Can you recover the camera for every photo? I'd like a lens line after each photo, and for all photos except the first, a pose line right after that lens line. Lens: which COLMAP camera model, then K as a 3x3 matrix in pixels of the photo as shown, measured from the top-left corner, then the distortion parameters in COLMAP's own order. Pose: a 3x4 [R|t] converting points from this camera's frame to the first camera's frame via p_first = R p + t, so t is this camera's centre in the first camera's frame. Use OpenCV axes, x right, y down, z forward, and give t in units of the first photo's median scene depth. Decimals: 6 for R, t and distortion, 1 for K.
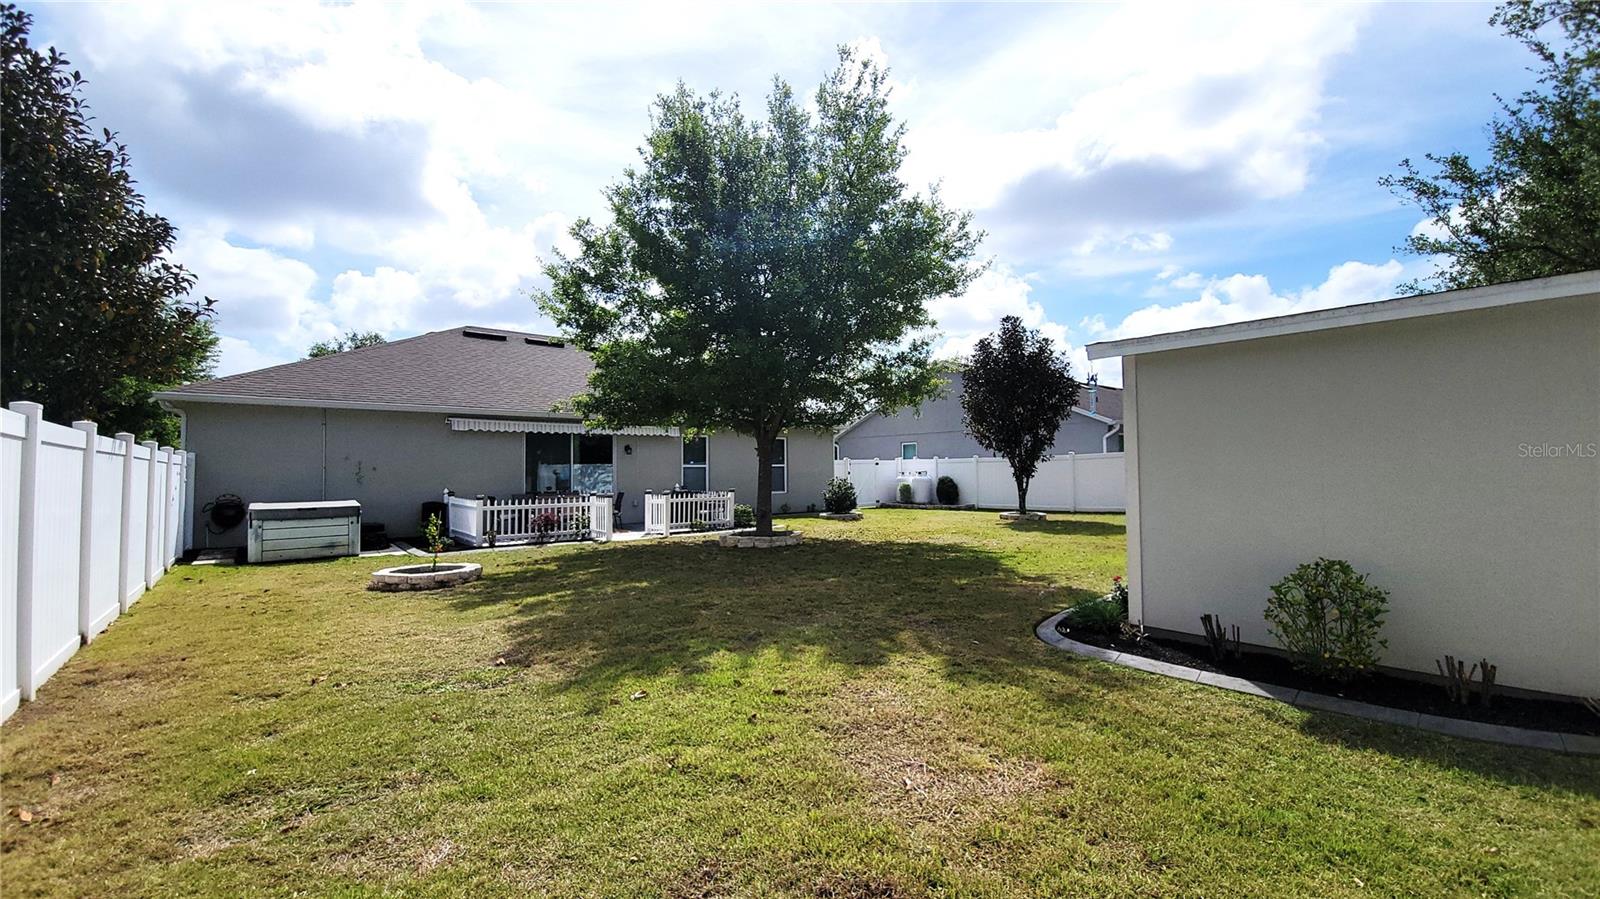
lens RADIAL K [[649.6, 0, 816.2], [0, 649.6, 441.1], [0, 0, 1]] dist [-0.000509, -0.000796]
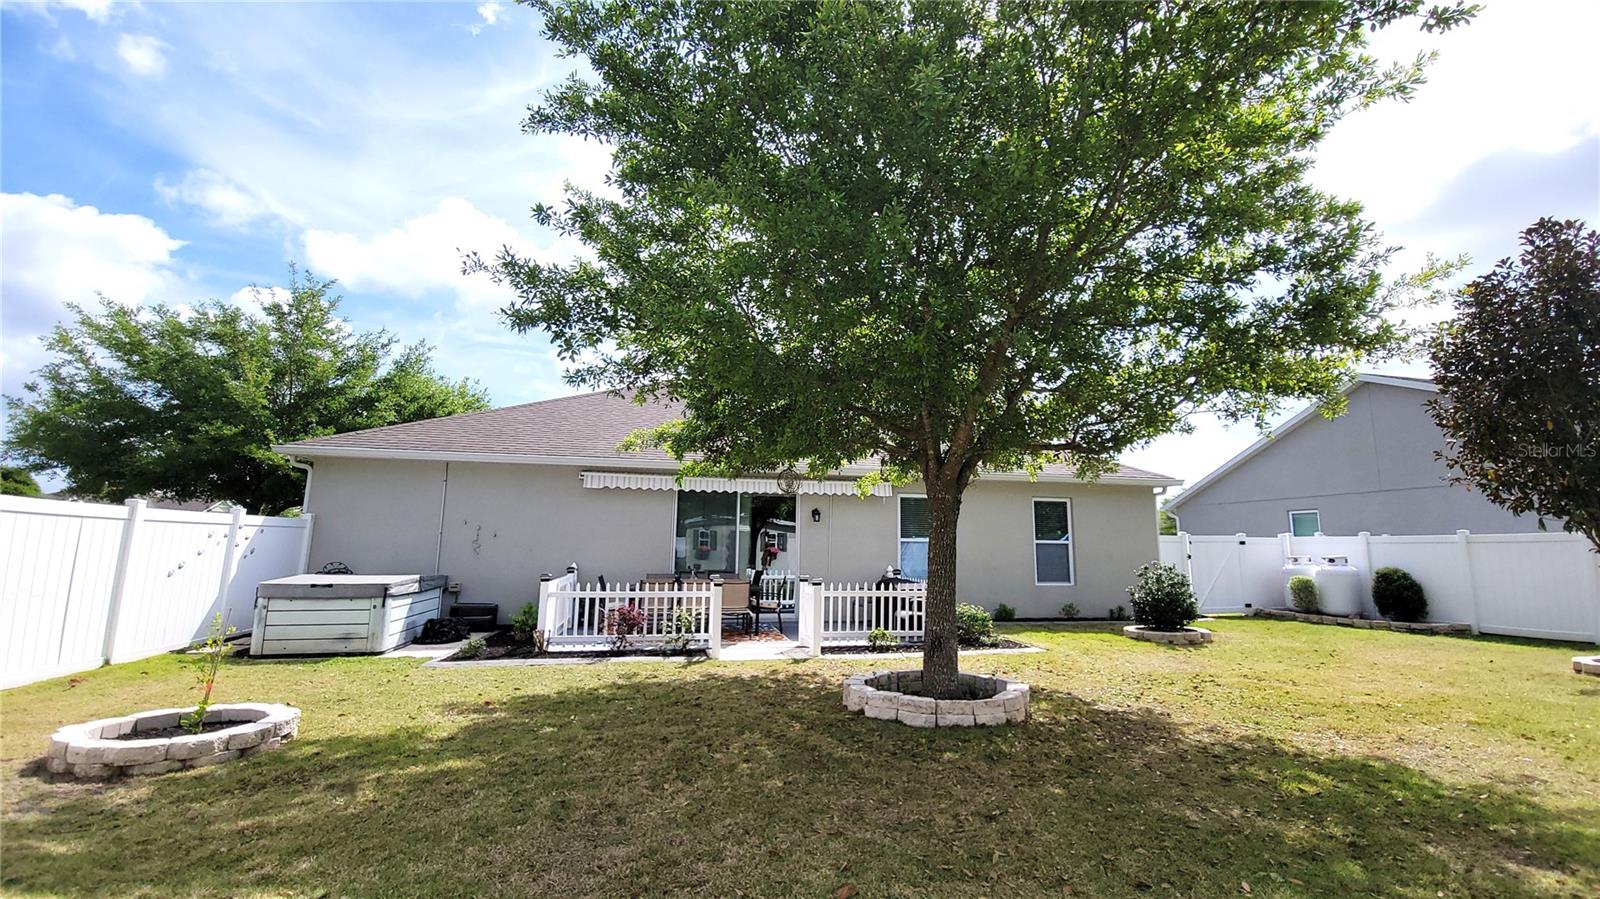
lens RADIAL K [[649.6, 0, 816.2], [0, 649.6, 441.1], [0, 0, 1]] dist [-0.000509, -0.000796]
pose [[0.879362, -0.057311, -0.472693, 0.048473], [0.000218, 0.992778, -0.119963, 0.017734], [0.476154, 0.105387, 0.873024, 0.363640]]
